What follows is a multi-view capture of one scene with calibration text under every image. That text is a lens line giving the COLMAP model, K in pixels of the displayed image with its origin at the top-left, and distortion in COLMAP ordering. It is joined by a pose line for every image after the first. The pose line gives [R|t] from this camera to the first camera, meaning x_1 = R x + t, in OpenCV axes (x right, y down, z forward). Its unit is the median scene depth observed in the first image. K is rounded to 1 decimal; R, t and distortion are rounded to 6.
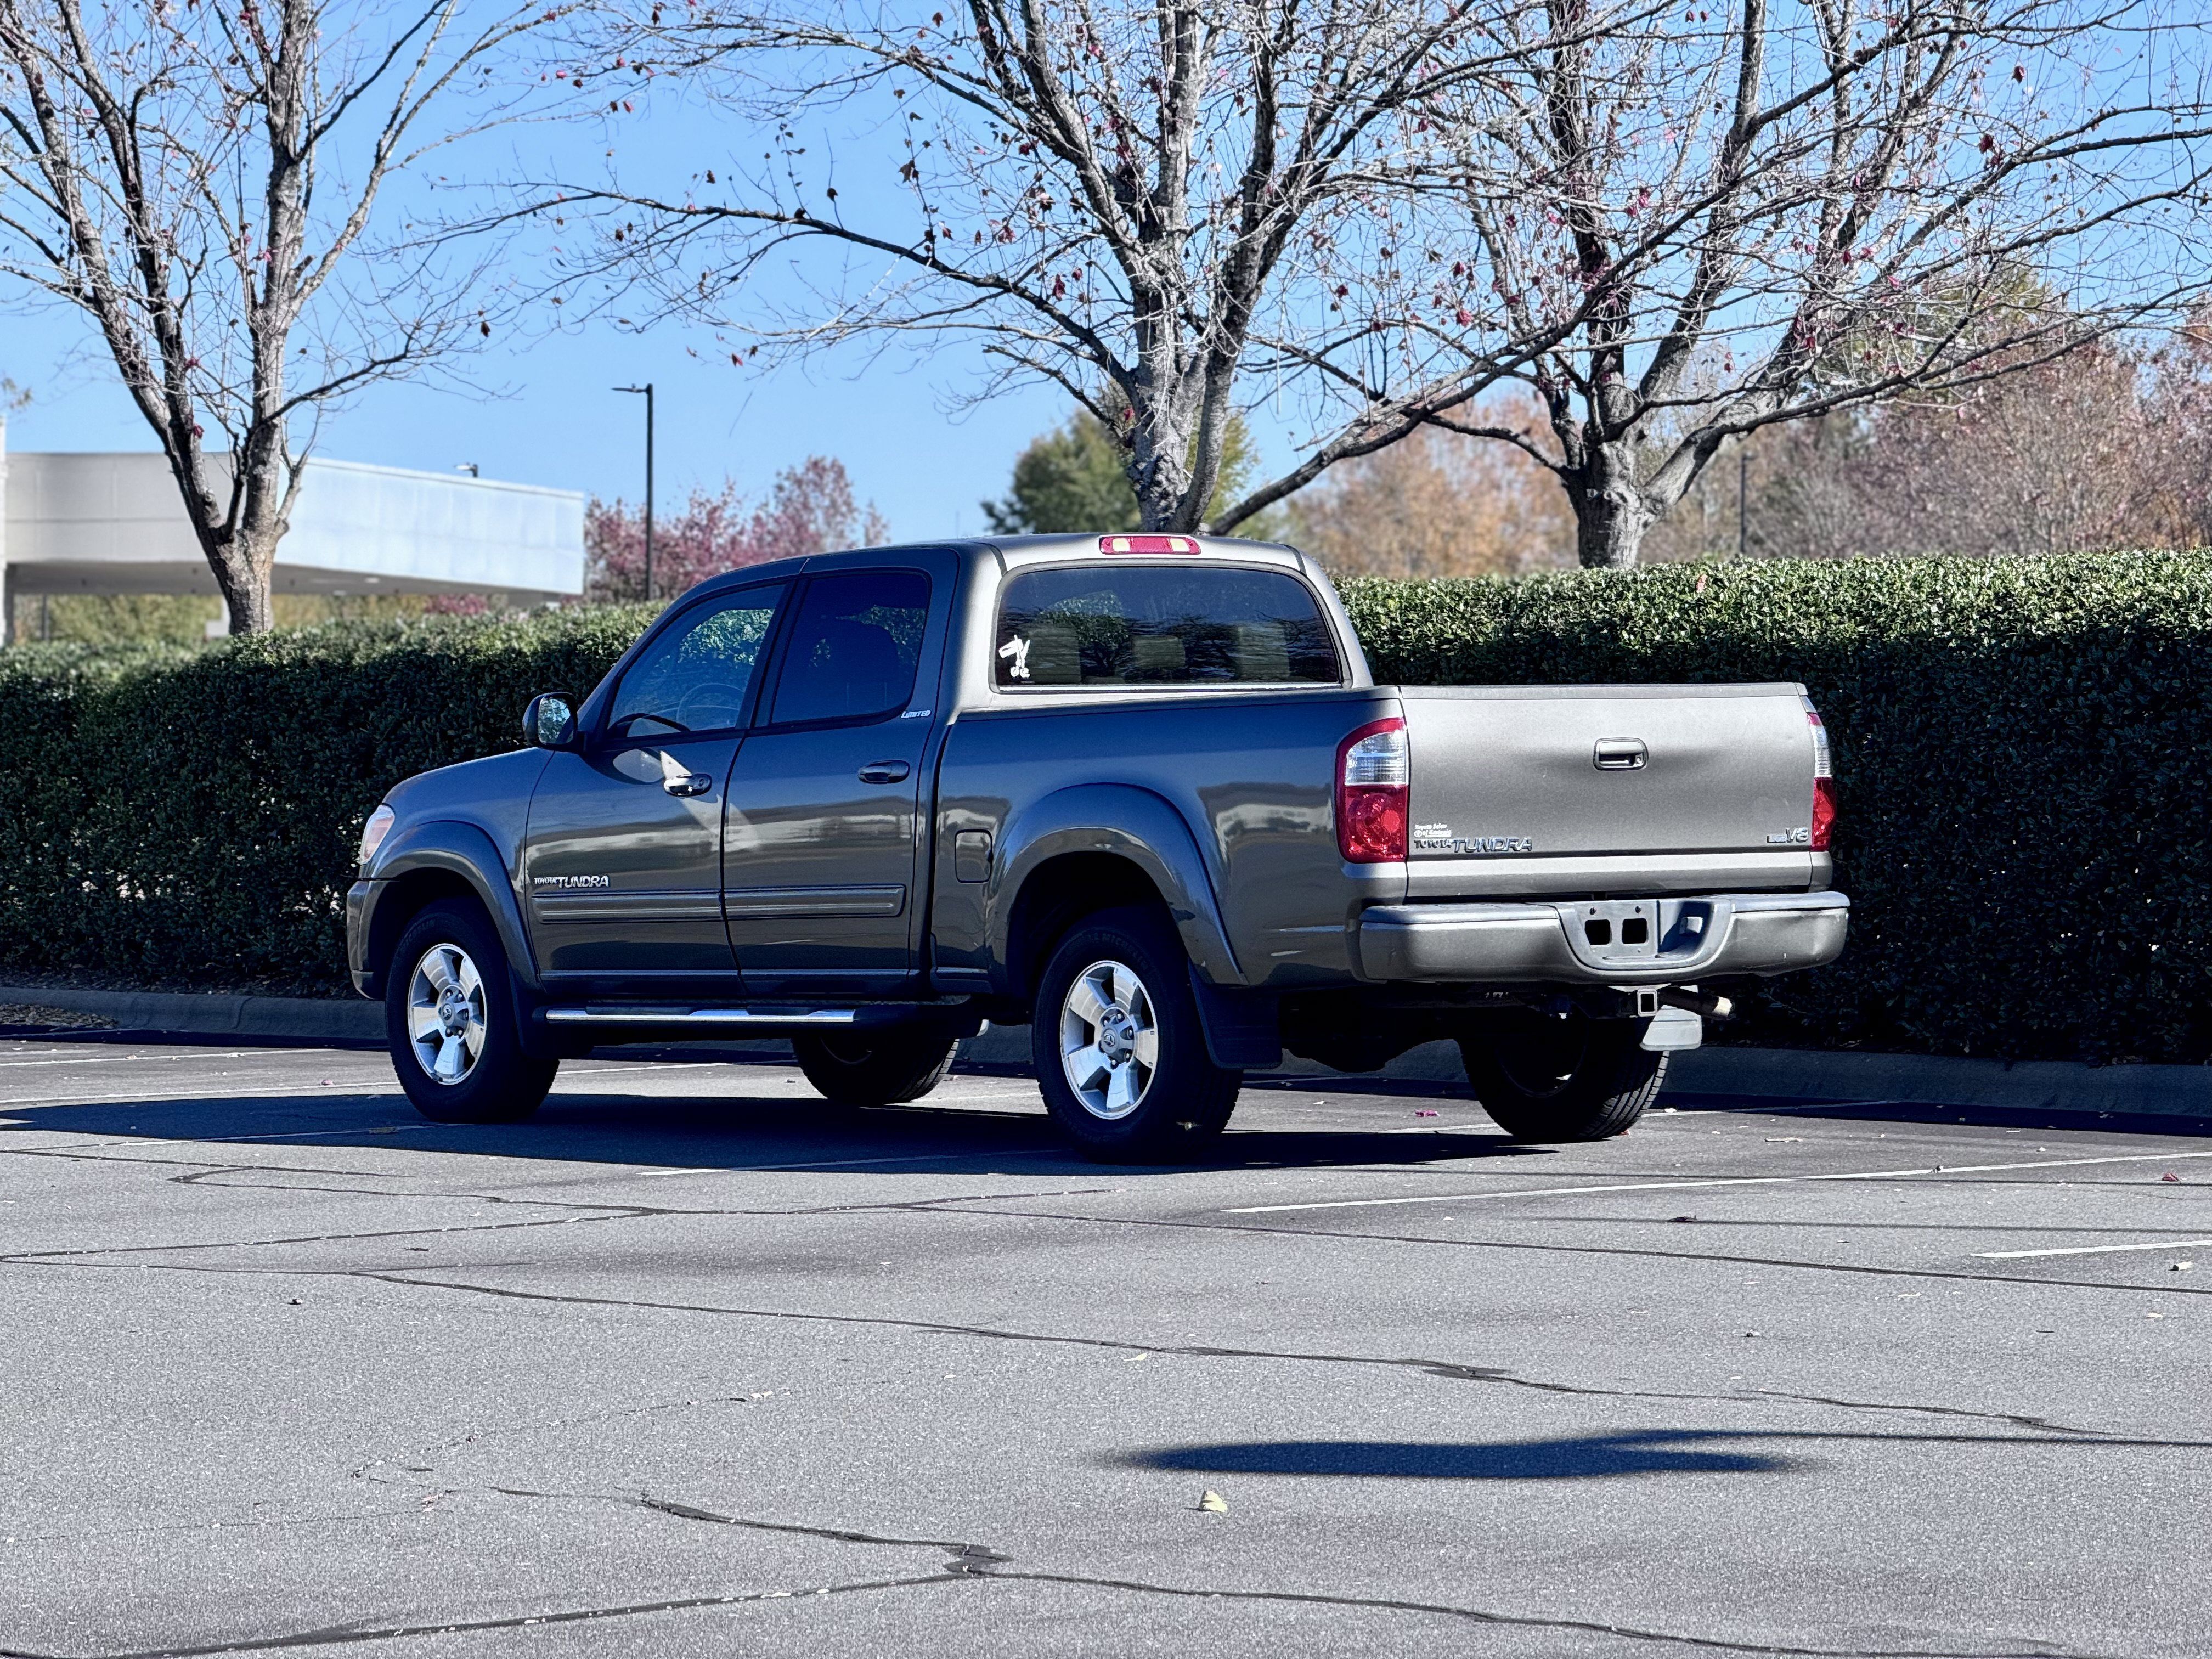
lens RADIAL K [[7766.2, 0, 1035.9], [0, 7766.2, 834.1], [0, 0, 1]] dist [0.257891, 0.000000]
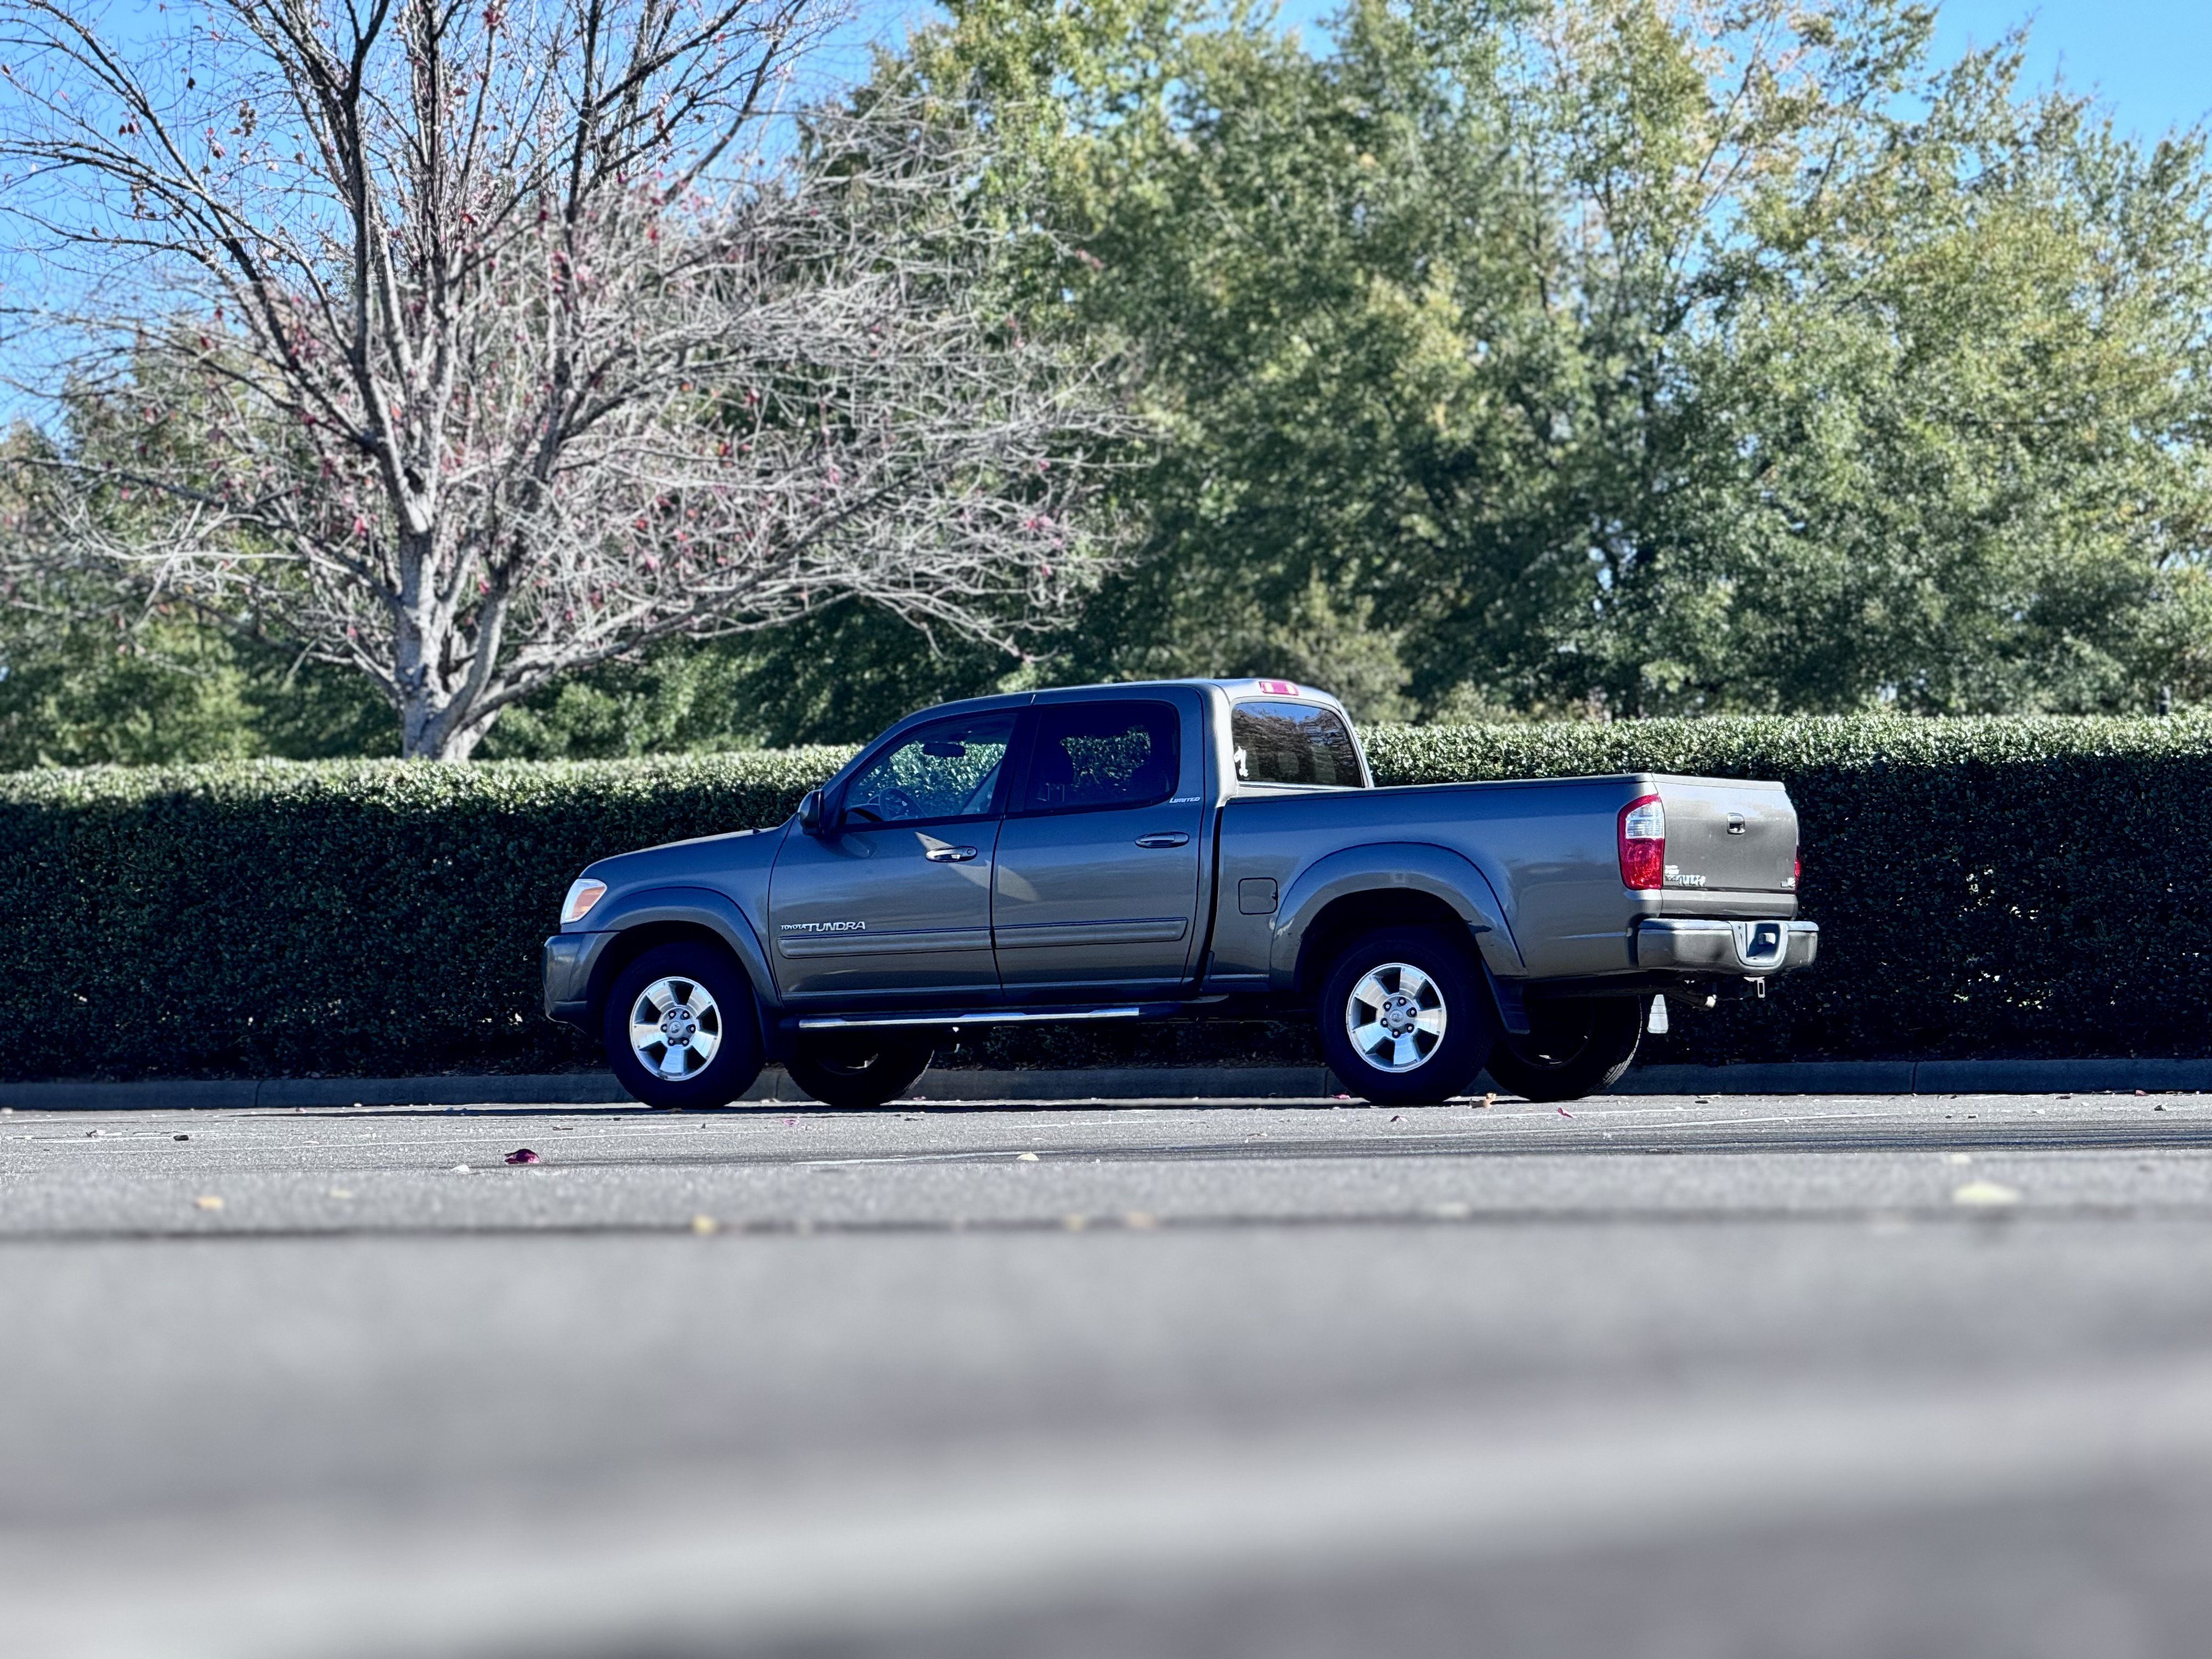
lens RADIAL K [[7766.2, 0, 1083.1], [0, 7766.2, 832.7], [0, 0, 1]] dist [0.257891, 0.000000]
pose [[0.896254, 0.012210, 0.443374, -0.633503], [0.008585, 0.998956, -0.044864, 0.051944], [-0.443459, 0.044016, 0.895213, -0.261955]]
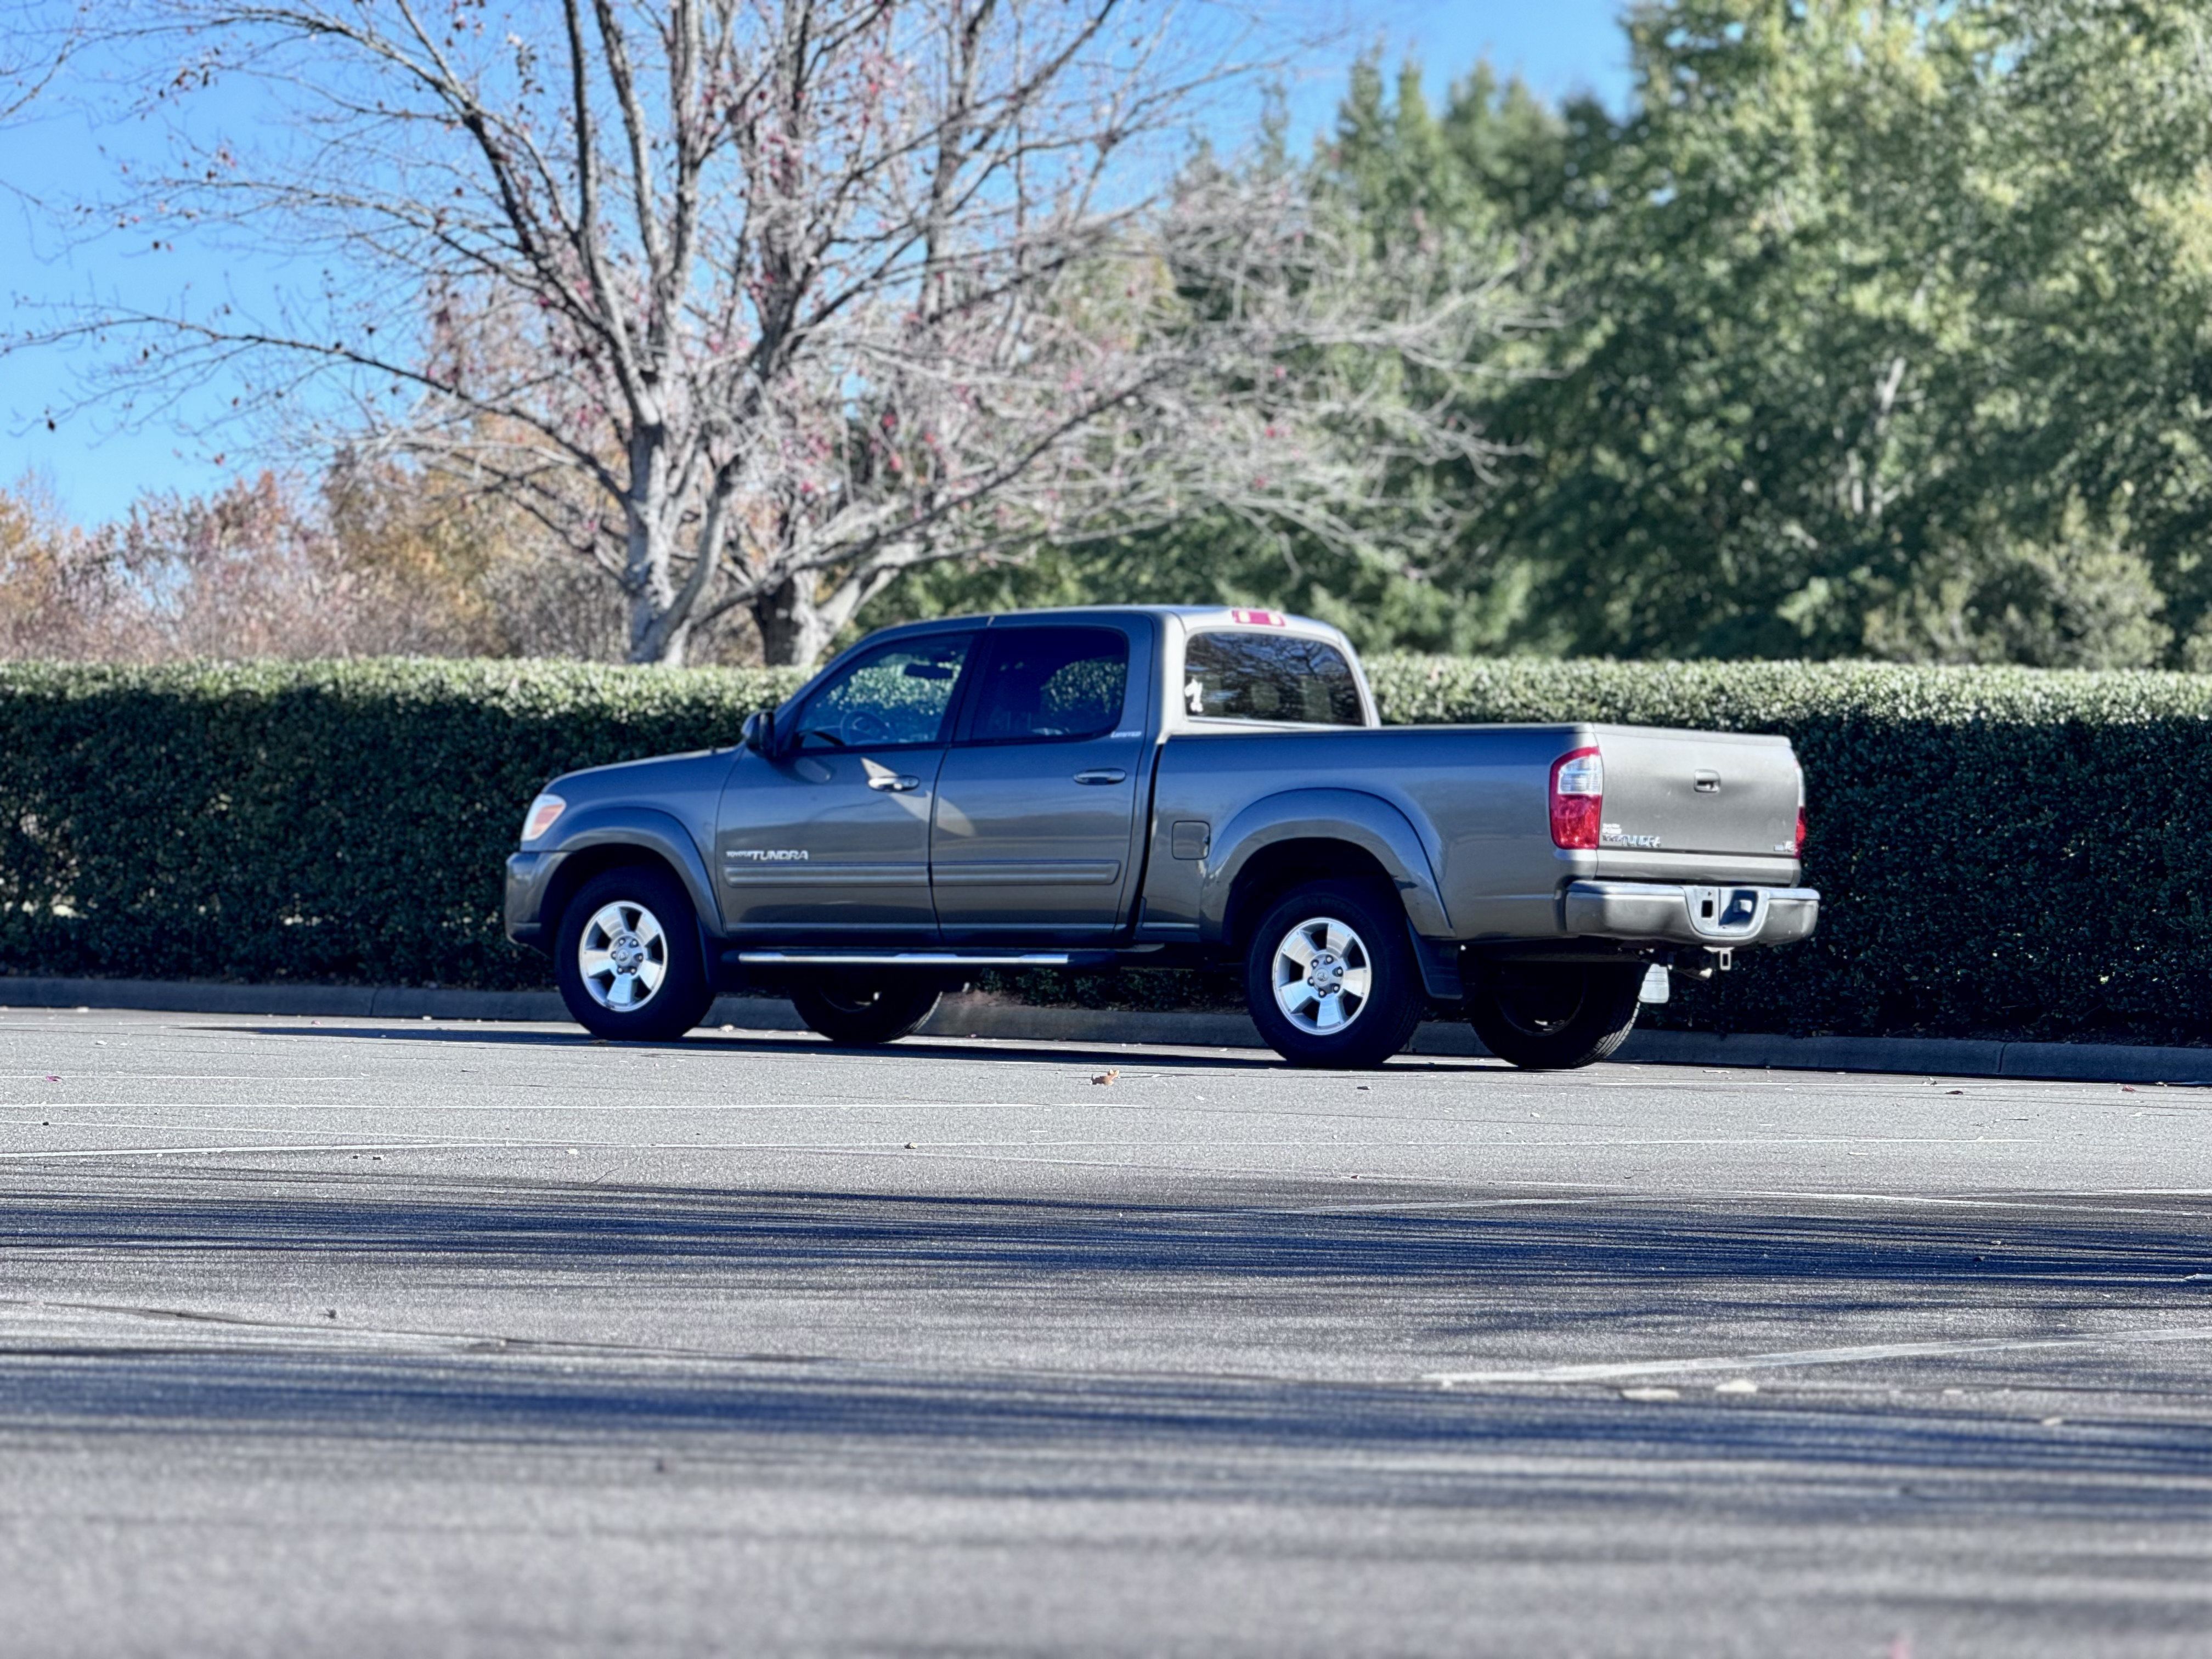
lens RADIAL K [[7766.2, 0, 1057.2], [0, 7766.2, 852.0], [0, 0, 1]] dist [0.257891, 0.000000]
pose [[0.952330, 0.039324, 0.302524, -0.409213], [-0.032765, 0.999106, -0.026729, 0.038916], [-0.303305, 0.015543, 0.952767, -0.260163]]
